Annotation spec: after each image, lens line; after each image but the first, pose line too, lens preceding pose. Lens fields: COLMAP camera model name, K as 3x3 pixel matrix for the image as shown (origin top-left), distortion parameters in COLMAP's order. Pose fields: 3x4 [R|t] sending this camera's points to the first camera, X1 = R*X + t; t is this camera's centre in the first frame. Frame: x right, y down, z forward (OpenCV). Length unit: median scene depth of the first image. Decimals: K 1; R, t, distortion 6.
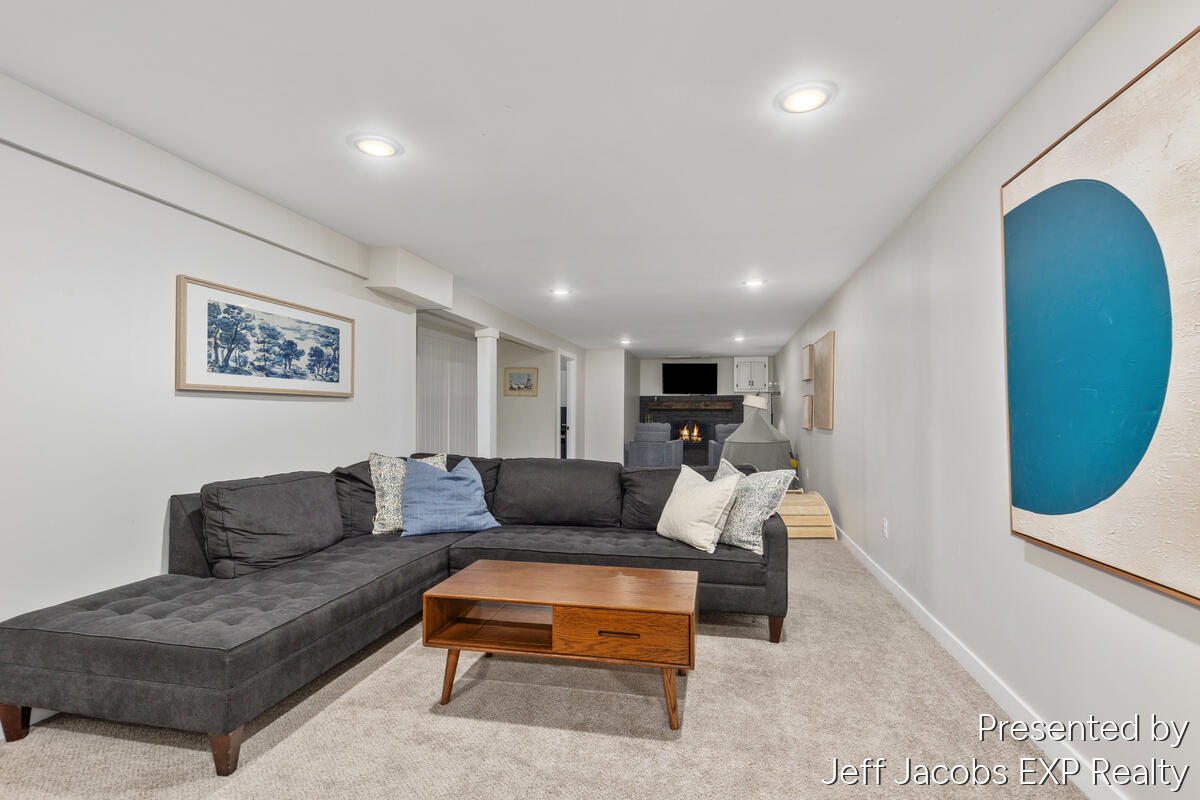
lens RADIAL K [[543.0, 0, 600.0], [0, 543.0, 400.0], [0, 0, 1]] dist [0.000696, -0.000093]
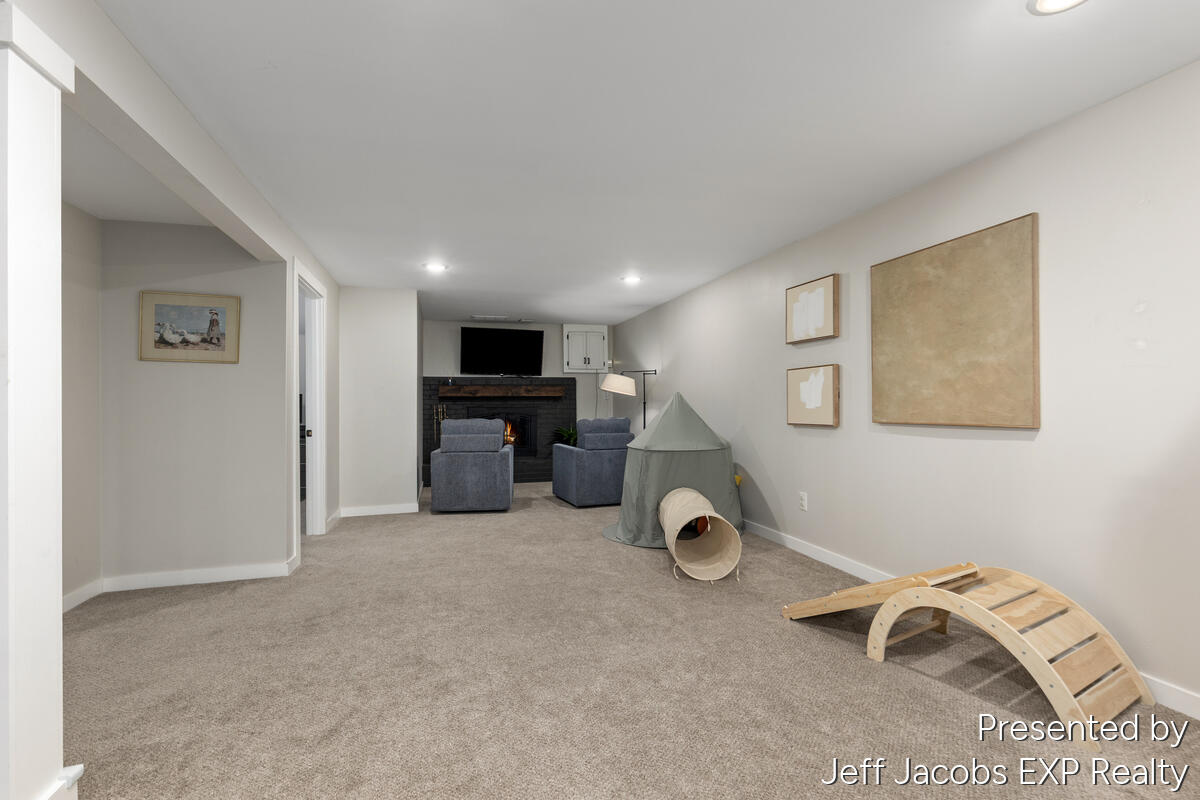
lens RADIAL K [[543.0, 0, 600.0], [0, 543.0, 400.0], [0, 0, 1]] dist [0.000696, -0.000093]
pose [[0.881734, -0.004873, 0.471722, -0.047559], [-0.002326, 0.999890, 0.014677, 0.010494], [-0.471741, -0.014038, 0.881625, 0.350652]]
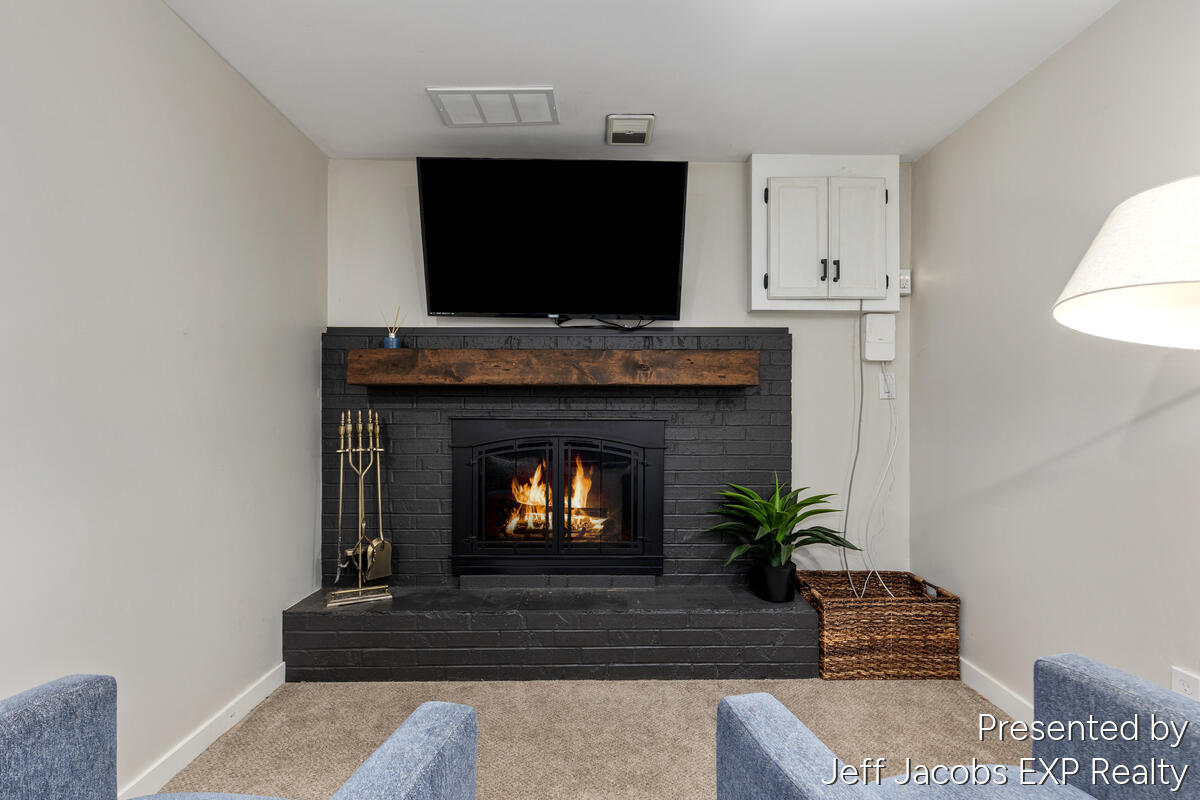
lens RADIAL K [[543.0, 0, 600.0], [0, 543.0, 400.0], [0, 0, 1]] dist [0.000696, -0.000093]
pose [[0.976857, 0.003087, 0.213872, 0.139361], [-0.005807, 0.999910, 0.012090, 0.019489], [-0.213816, -0.013052, 0.976787, 0.799265]]
